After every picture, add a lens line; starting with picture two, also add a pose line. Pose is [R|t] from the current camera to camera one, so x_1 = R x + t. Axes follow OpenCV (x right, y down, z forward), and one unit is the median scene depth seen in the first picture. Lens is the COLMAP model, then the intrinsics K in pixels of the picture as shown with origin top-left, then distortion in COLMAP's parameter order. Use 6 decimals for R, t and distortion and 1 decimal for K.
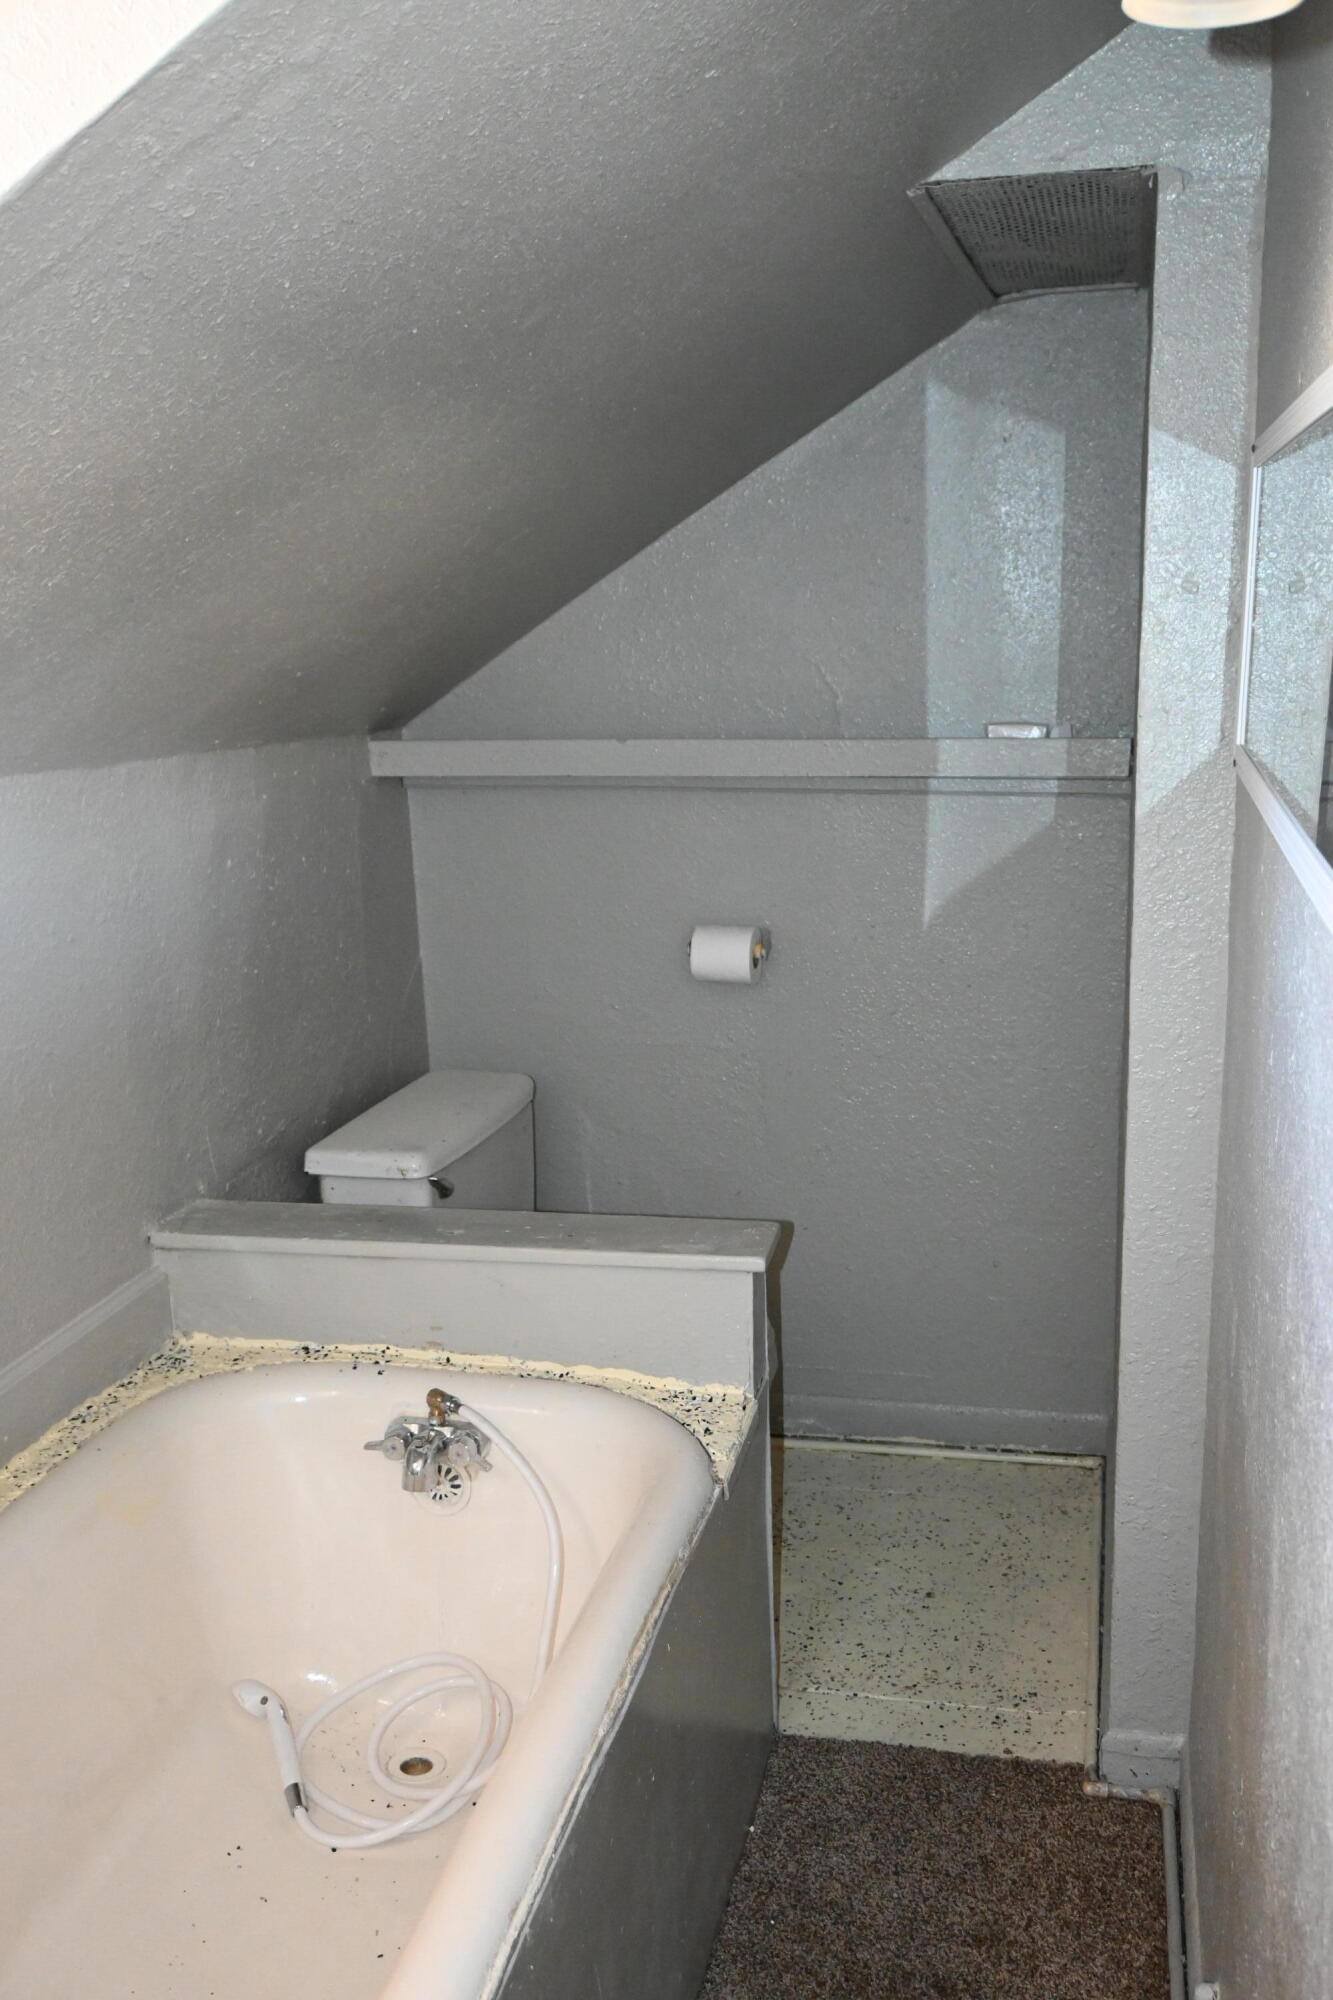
lens RADIAL K [[1953.0, 0, 675.4], [0, 1953.0, 1003.3], [0, 0, 1]] dist [-0.006490, 0.000000]
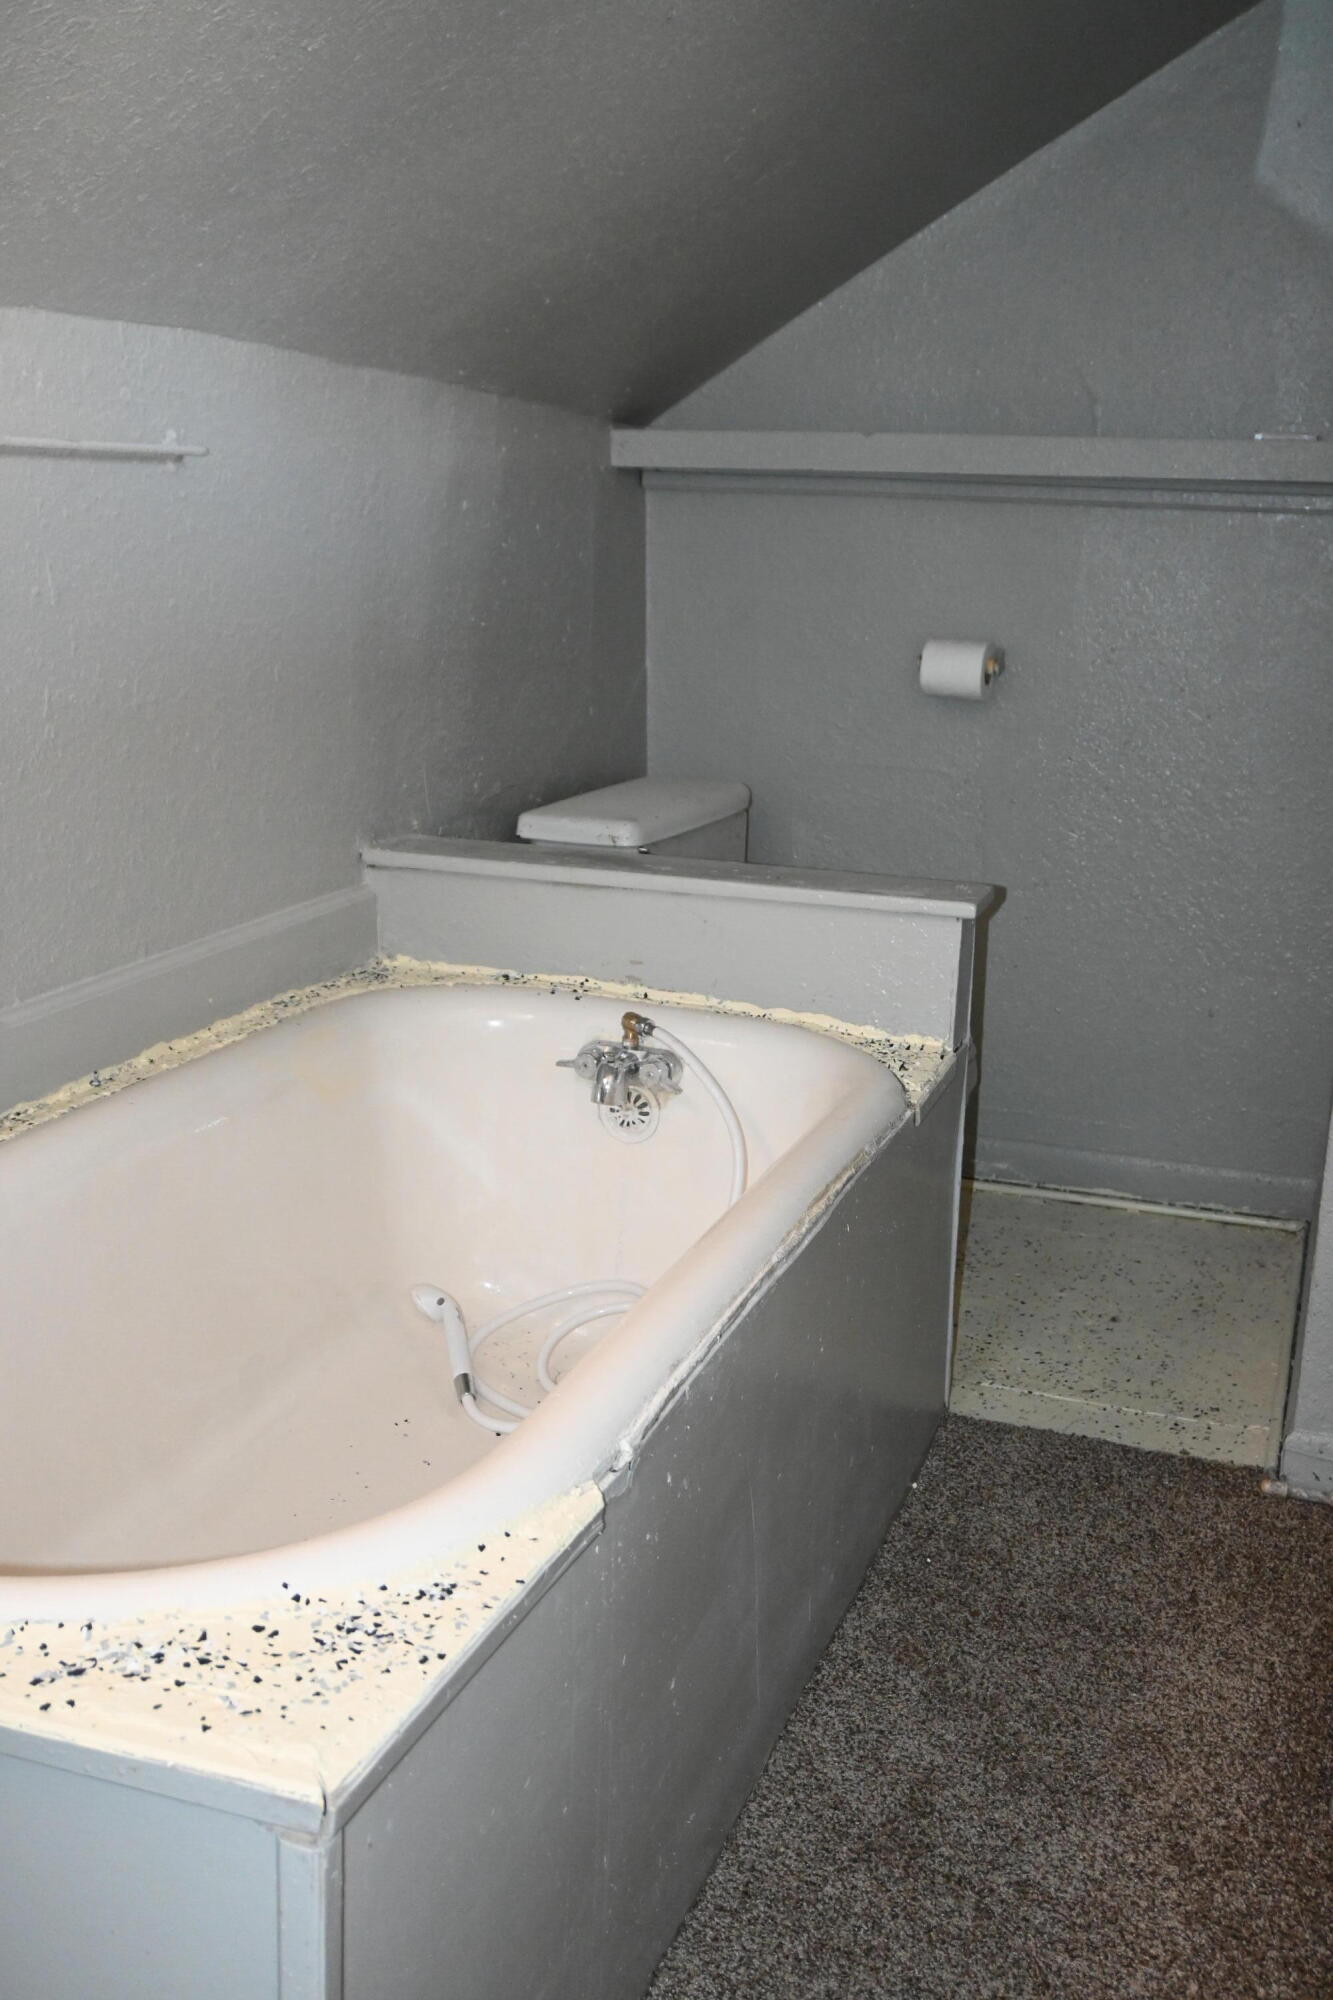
lens RADIAL K [[1953.0, 0, 668.2], [0, 1953.0, 995.8], [0, 0, 1]] dist [-0.006490, 0.000000]
pose [[0.990695, 0.080058, -0.110061, 0.004475], [-0.075239, 0.996045, 0.047267, 0.136616], [0.113410, -0.038546, 0.992800, 0.014289]]
